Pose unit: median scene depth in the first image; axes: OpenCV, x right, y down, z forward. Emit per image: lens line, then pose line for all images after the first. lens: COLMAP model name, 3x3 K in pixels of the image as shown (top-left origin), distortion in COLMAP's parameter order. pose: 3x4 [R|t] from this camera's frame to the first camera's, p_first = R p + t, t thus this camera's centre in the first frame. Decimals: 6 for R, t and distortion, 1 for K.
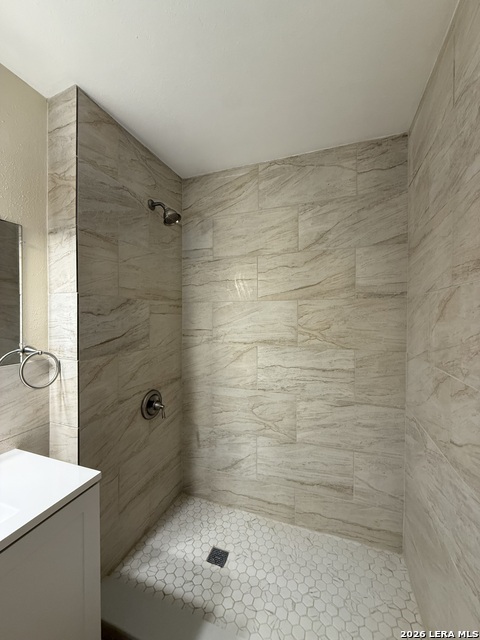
lens RADIAL K [[255.4, 0, 241.0], [0, 255.4, 317.0], [0, 0, 1]] dist [-0.000095, -0.000148]
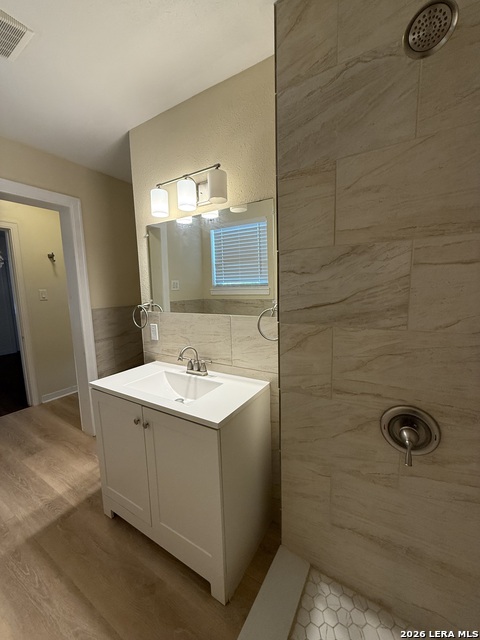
lens RADIAL K [[255.4, 0, 241.0], [0, 255.4, 317.0], [0, 0, 1]] dist [-0.000095, -0.000148]
pose [[-0.203802, 0.123745, -0.971160, 0.253876], [0.019469, 0.992296, 0.122352, 0.021969], [0.978818, 0.006028, -0.204641, 0.800897]]
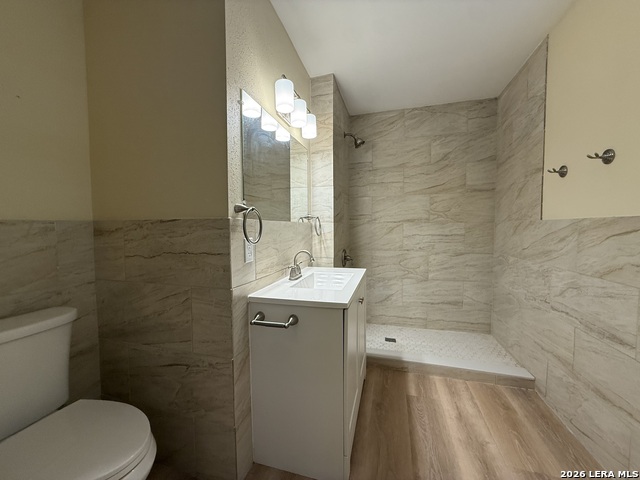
lens RADIAL K [[255.4, 0, 317.7], [0, 255.4, 239.0], [0, 0, 1]] dist [-0.000095, -0.000148]
pose [[0.997787, -0.010737, 0.065621, -0.666171], [0.008397, 0.999323, 0.035823, 0.170341], [-0.065961, -0.035192, 0.997201, -0.663157]]
